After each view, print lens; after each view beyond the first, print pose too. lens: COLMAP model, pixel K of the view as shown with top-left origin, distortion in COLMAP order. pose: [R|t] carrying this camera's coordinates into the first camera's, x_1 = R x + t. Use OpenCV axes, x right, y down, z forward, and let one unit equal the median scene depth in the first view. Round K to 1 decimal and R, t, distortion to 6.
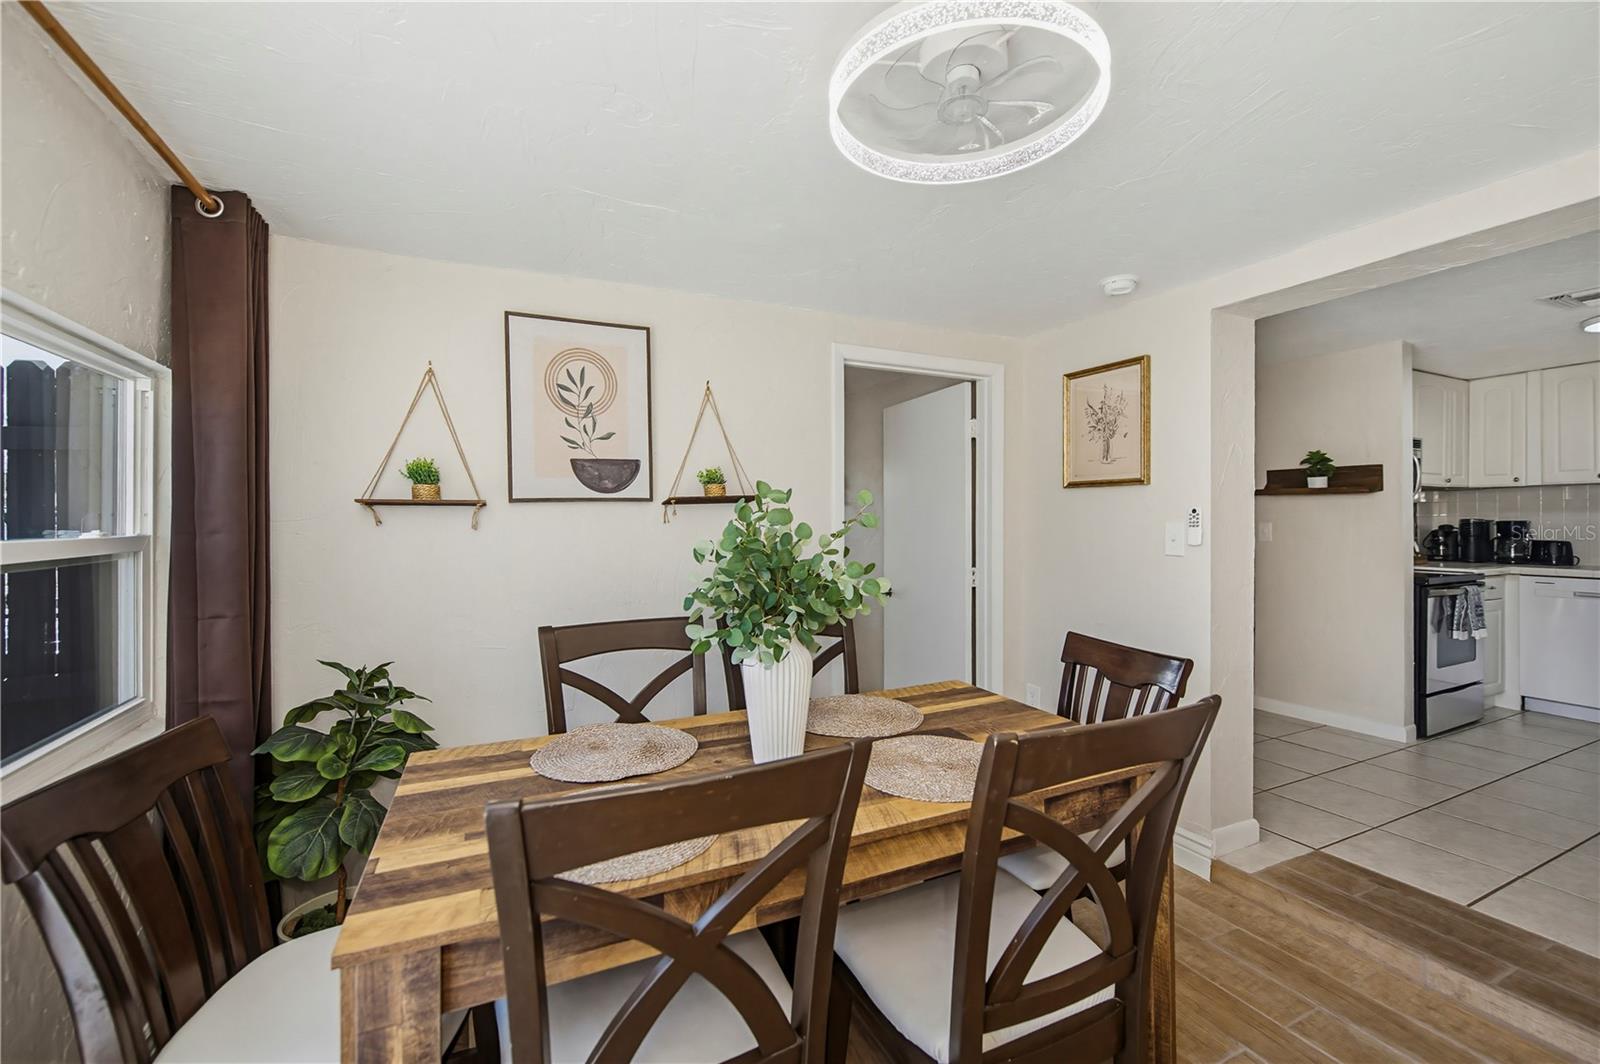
lens RADIAL K [[646.6, 0, 806.2], [0, 646.6, 531.9], [0, 0, 1]] dist [-0.027502, -0.000230]
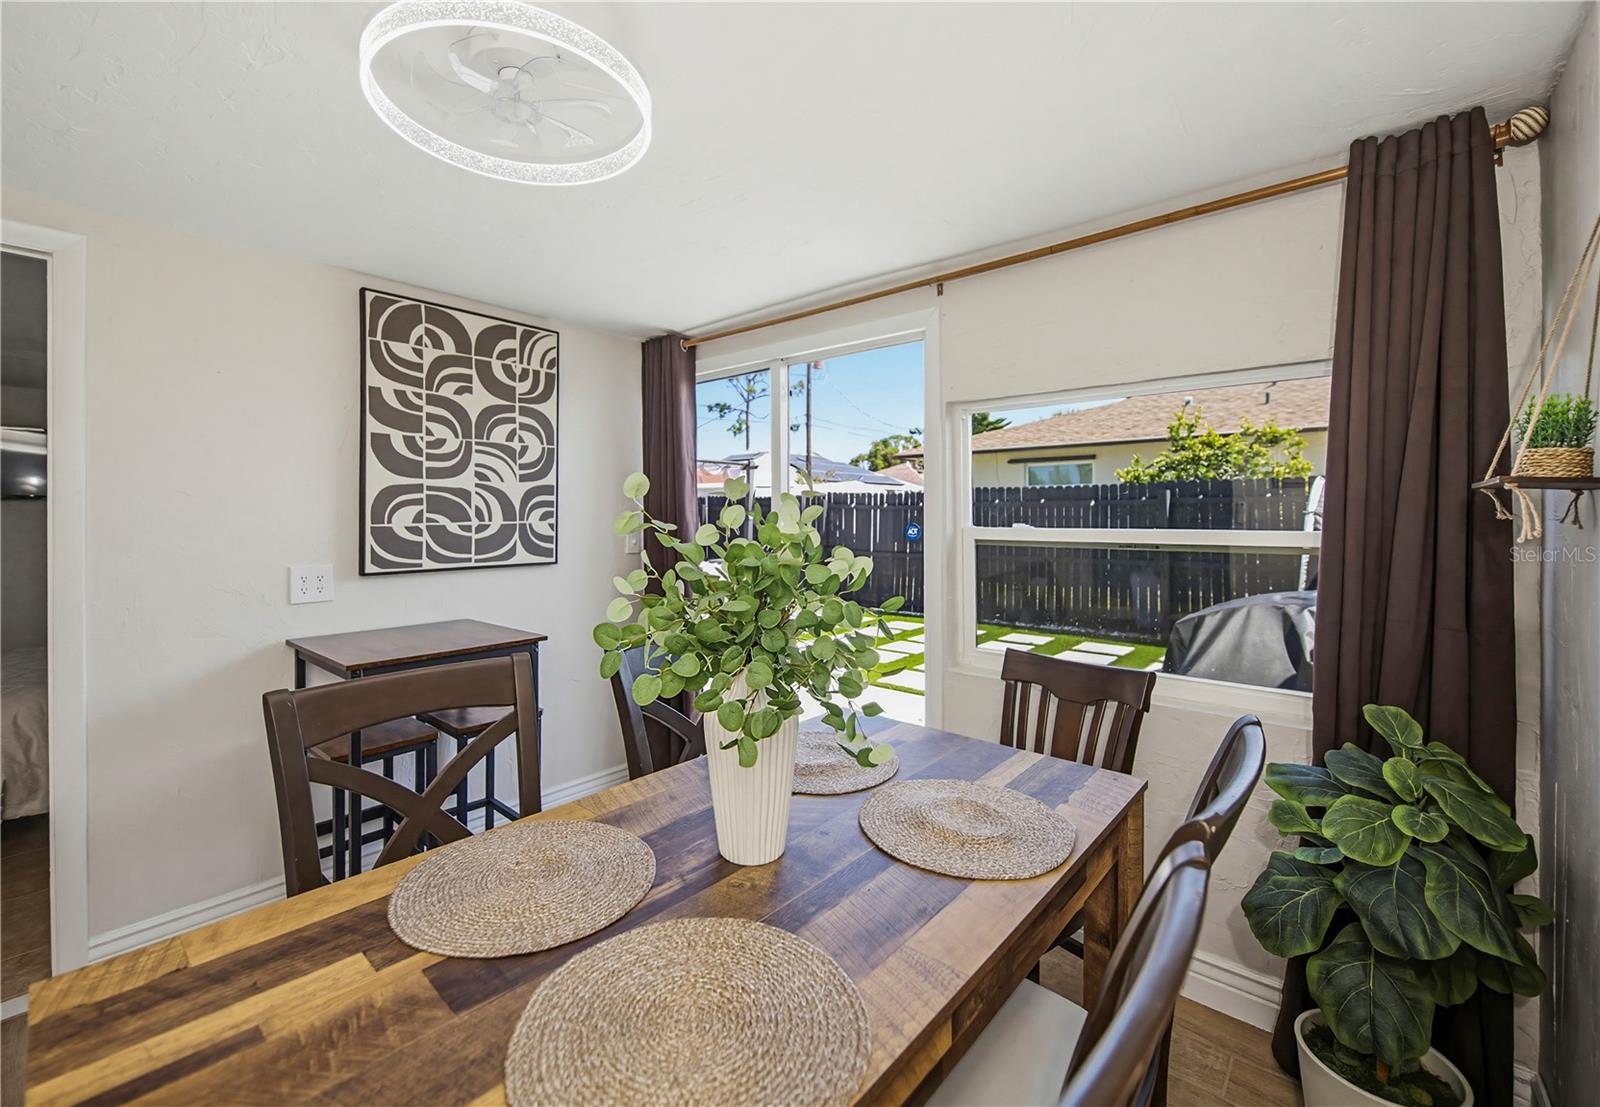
lens RADIAL K [[664.8, 0, 795.5], [0, 664.8, 508.5], [0, 0, 1]] dist [-0.004203, -0.000529]
pose [[-0.917078, 0.005483, -0.398670, 0.140232], [0.005785, 0.999983, 0.000447, -0.025741], [0.398665, -0.001897, -0.917094, 1.124113]]
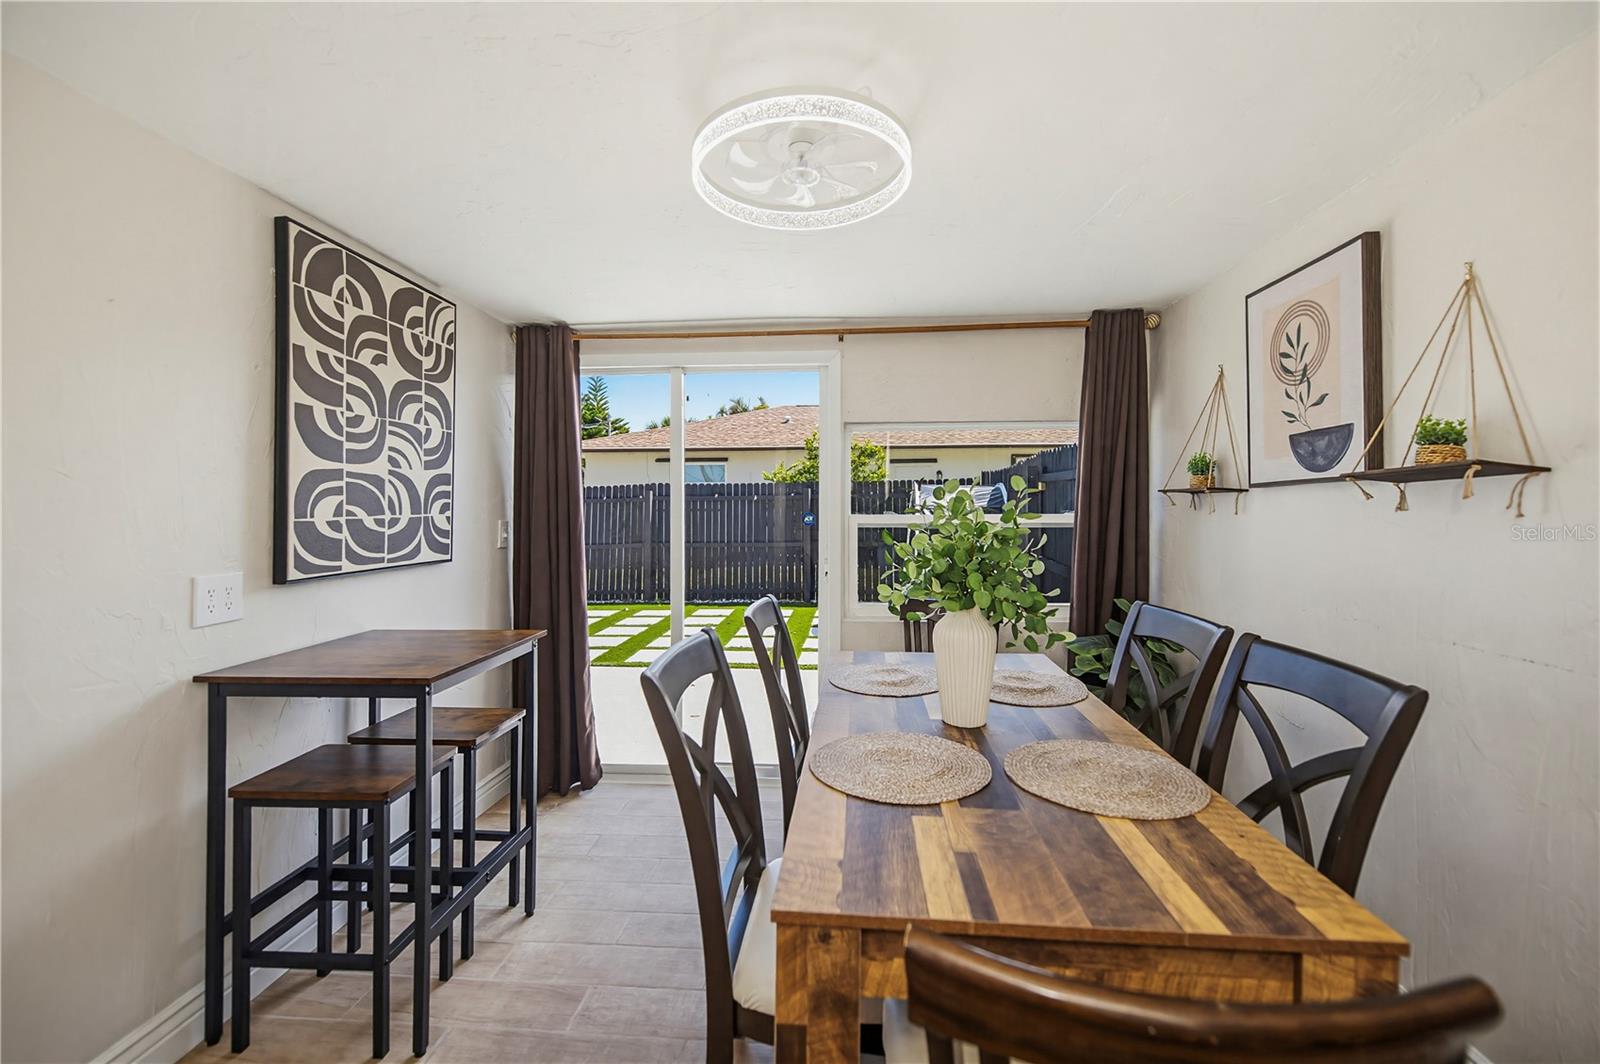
lens RADIAL K [[638.0, 0, 803.7], [0, 638.0, 503.7], [0, 0, 1]] dist [0.000921, -0.000232]
pose [[-0.484617, 0.004816, -0.874713, 0.709063], [0.001373, 0.999988, 0.004745, -0.025797], [0.874726, 0.001098, -0.484617, 0.847115]]
